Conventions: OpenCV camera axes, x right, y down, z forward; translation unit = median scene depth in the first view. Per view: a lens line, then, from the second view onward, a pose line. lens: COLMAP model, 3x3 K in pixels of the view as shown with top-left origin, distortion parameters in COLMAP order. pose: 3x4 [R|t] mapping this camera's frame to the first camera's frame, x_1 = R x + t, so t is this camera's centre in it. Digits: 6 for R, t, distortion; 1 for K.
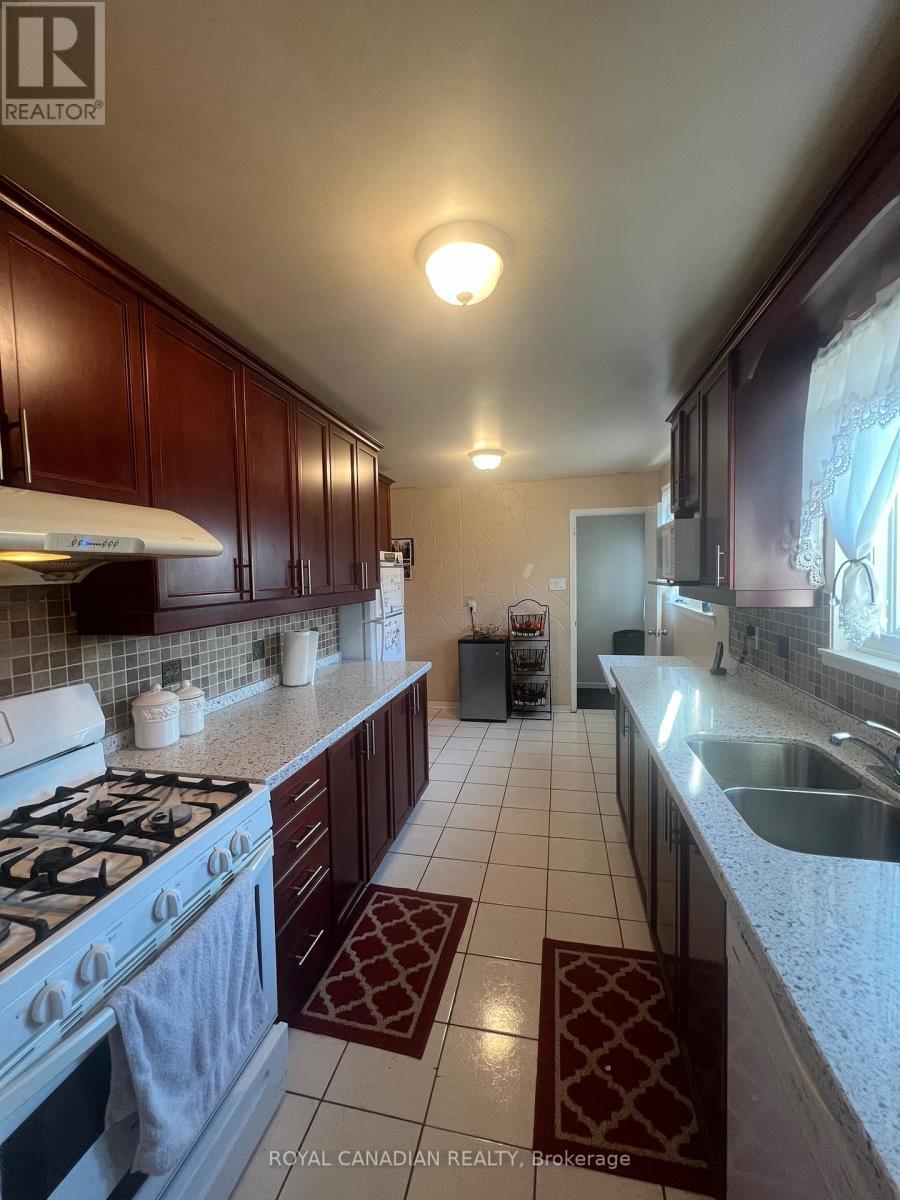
lens RADIAL K [[487.7, 0, 451.3], [0, 487.7, 590.8], [0, 0, 1]] dist [0.000228, 0.000006]
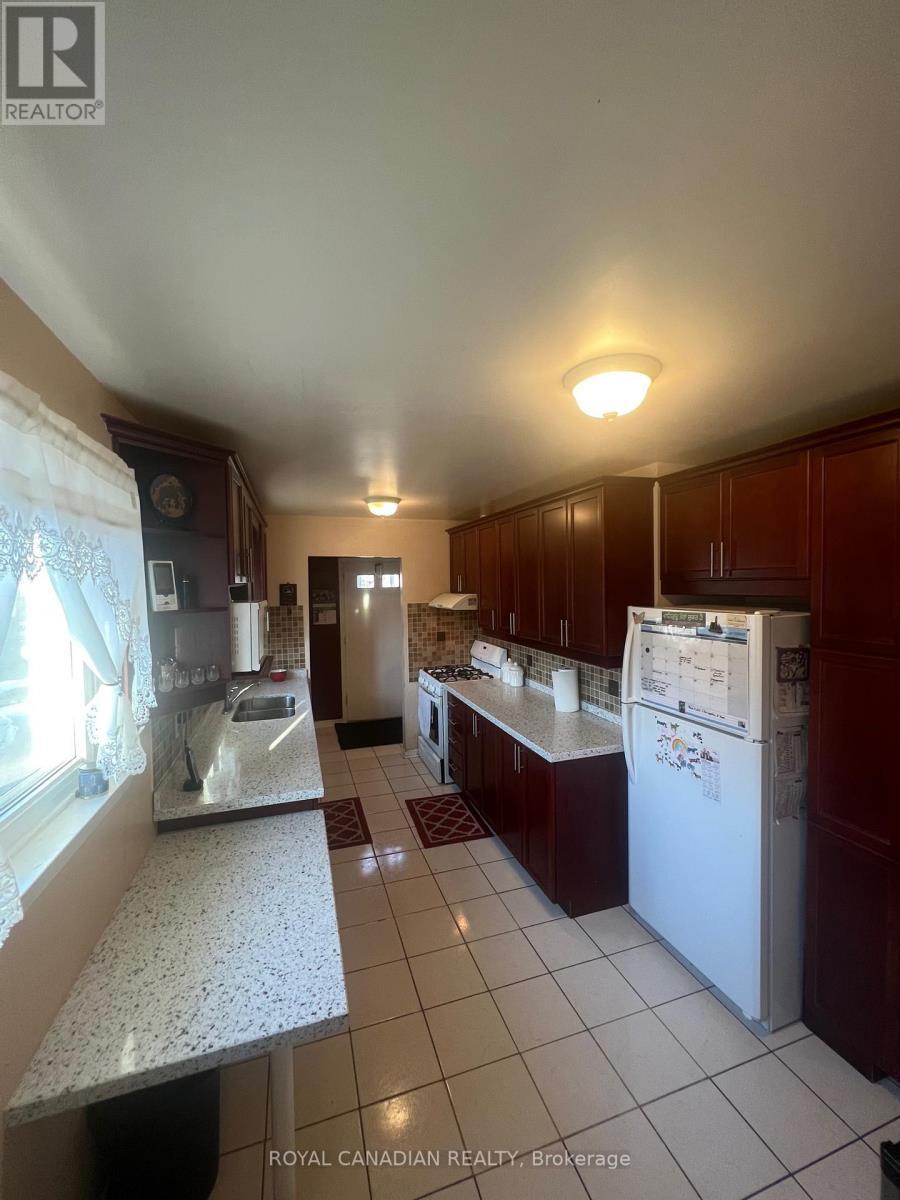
lens RADIAL K [[487.7, 0, 449.4], [0, 487.7, 597.8], [0, 0, 1]] dist [0.000228, 0.000006]
pose [[-0.862550, 0.037831, -0.504556, 0.779549], [-0.006777, 0.996248, 0.086283, -0.280479], [0.505926, 0.077843, -0.859057, 2.520439]]
